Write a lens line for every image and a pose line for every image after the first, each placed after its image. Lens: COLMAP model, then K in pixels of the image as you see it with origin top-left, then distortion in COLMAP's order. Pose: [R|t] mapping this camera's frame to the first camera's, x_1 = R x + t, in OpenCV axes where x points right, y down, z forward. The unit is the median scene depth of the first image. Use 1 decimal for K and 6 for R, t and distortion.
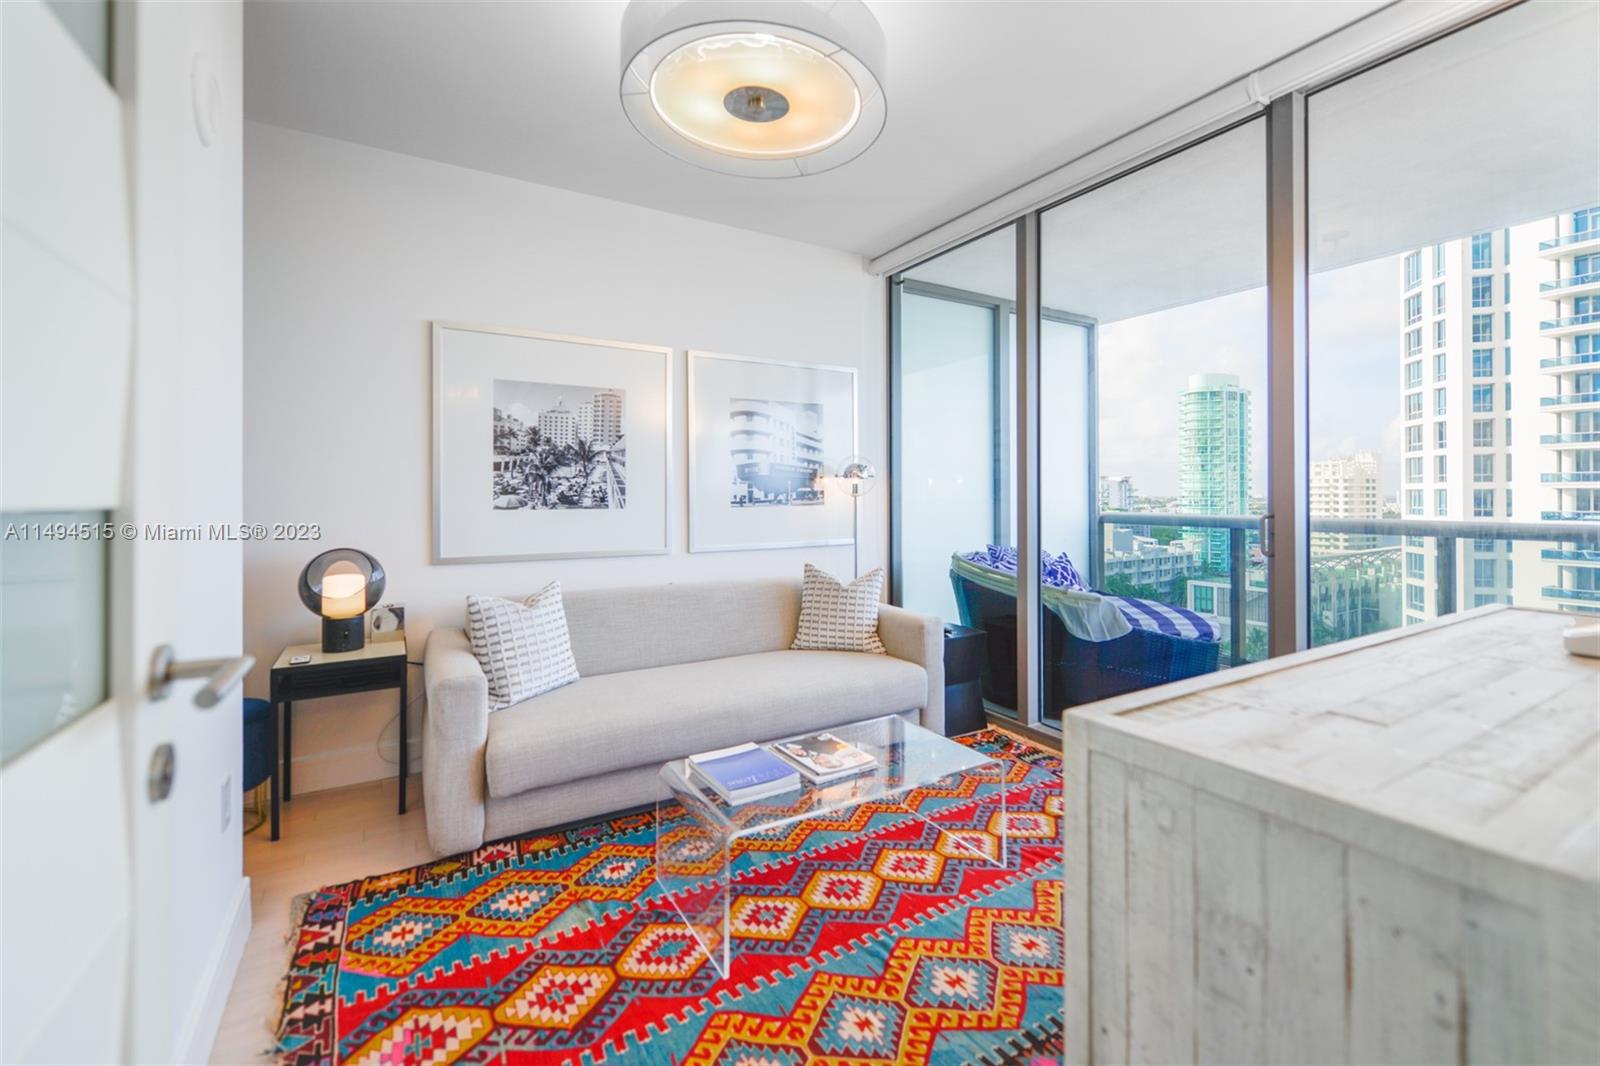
lens RADIAL K [[700.8, 0, 842.0], [0, 700.8, 486.5], [0, 0, 1]] dist [-0.006118, -0.000178]
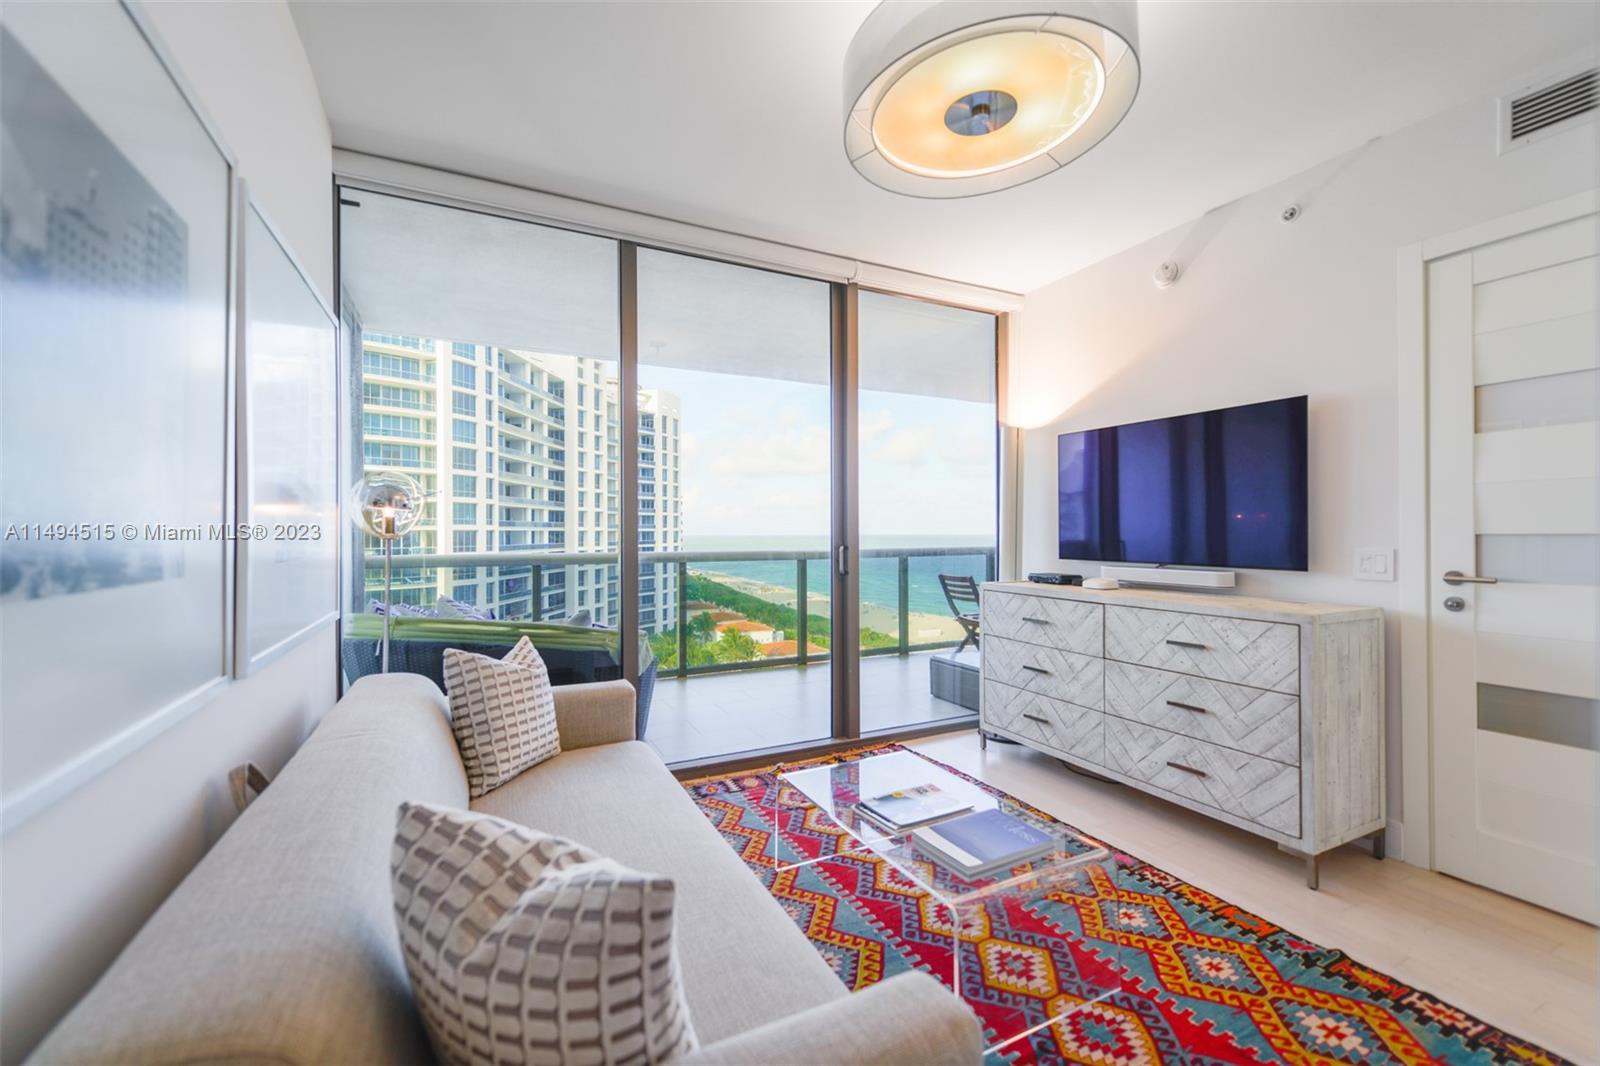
lens RADIAL K [[656.1, 0, 806.9], [0, 656.1, 527.9], [0, 0, 1]] dist [0.000330, 0.000133]
pose [[0.088249, 0.008963, 0.996058, -0.635270], [-0.009802, 0.999919, -0.008129, 0.010819], [-0.996050, -0.009046, 0.088329, 0.733744]]
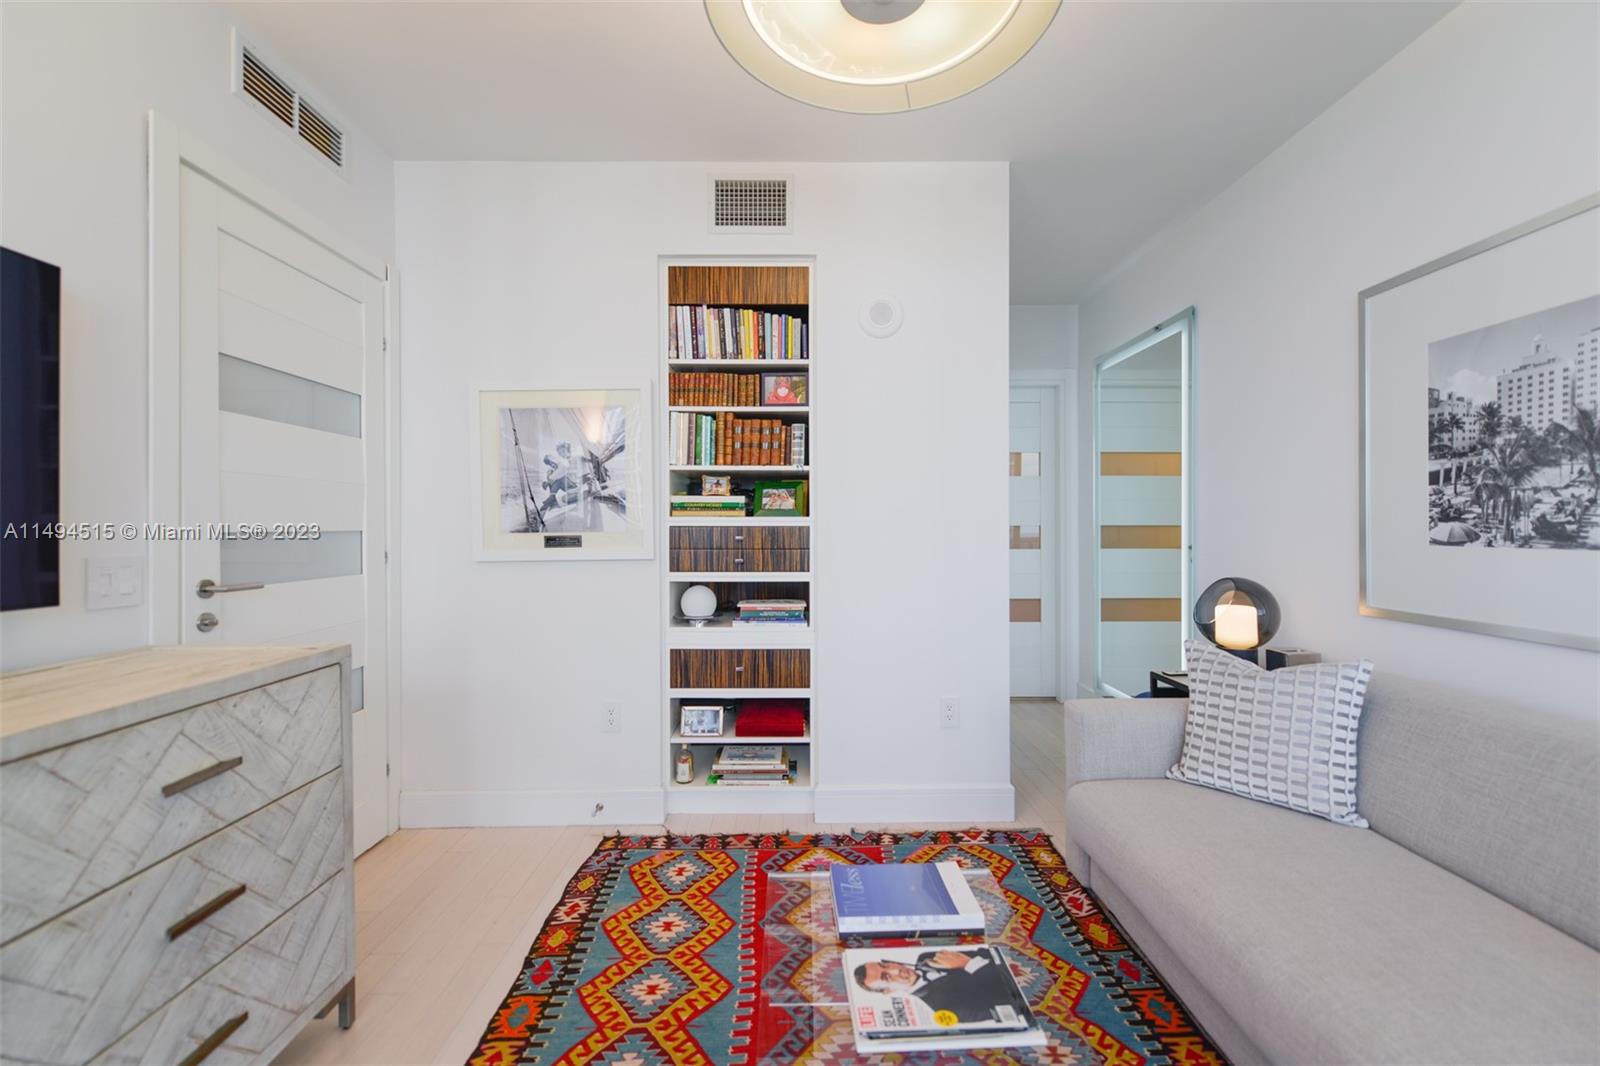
lens RADIAL K [[656.1, 0, 803.7], [0, 656.1, 520.1], [0, 0, 1]] dist [0.000330, 0.000133]
pose [[-0.526039, -0.003917, -0.850451, 0.324342], [0.015783, 0.999772, -0.014367, 0.009856], [0.850314, -0.020980, -0.525858, 0.820599]]
